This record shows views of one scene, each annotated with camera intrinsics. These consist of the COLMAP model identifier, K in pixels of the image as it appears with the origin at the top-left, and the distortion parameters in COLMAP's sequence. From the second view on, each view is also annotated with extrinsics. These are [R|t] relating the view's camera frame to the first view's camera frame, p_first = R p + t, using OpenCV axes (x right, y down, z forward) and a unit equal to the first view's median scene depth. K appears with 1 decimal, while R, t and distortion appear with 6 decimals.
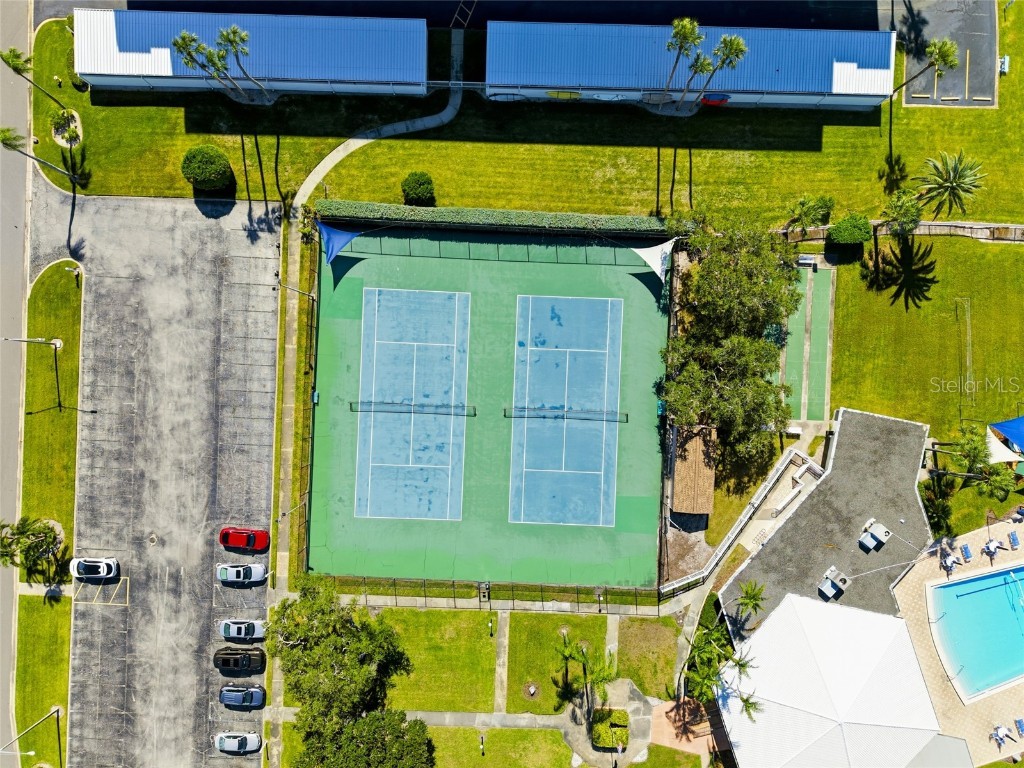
lens RADIAL K [[691.3, 0, 513.3], [0, 691.3, 386.9], [0, 0, 1]] dist [0.049459, -0.048412]
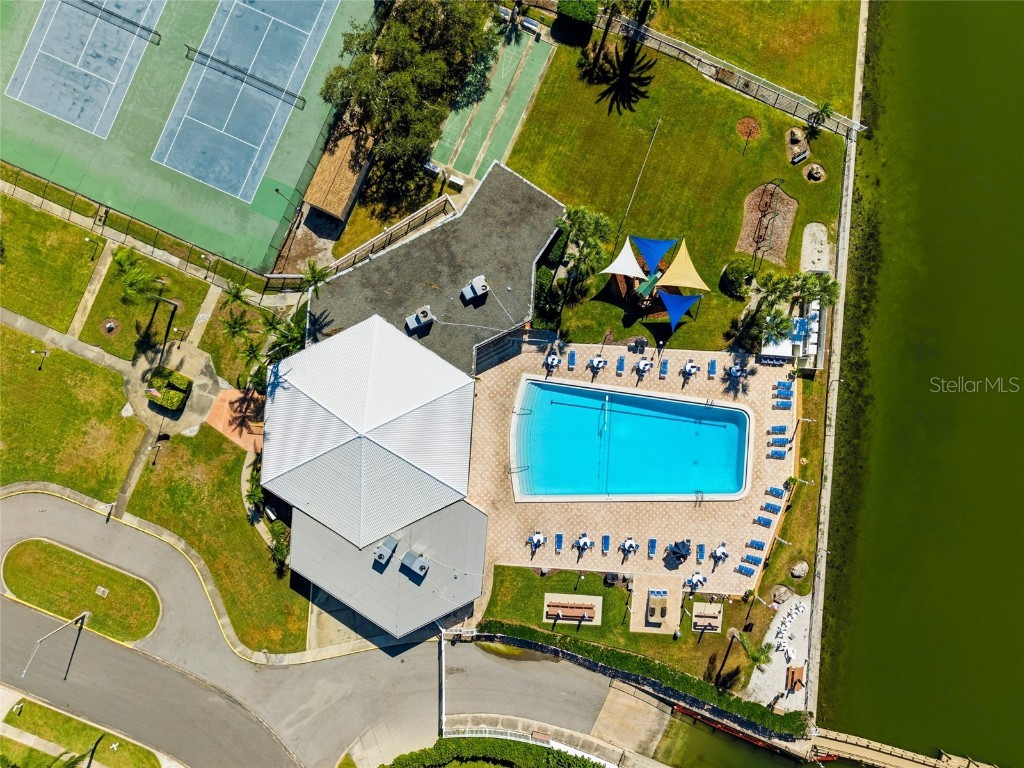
lens RADIAL K [[691.3, 0, 514.6], [0, 691.3, 385.9], [0, 0, 1]] dist [0.049459, -0.048412]
pose [[0.929662, 0.368409, -0.001894, 0.588017], [-0.368407, 0.929601, -0.010891, 0.313305], [-0.002251, 0.010823, 0.999939, 0.014564]]
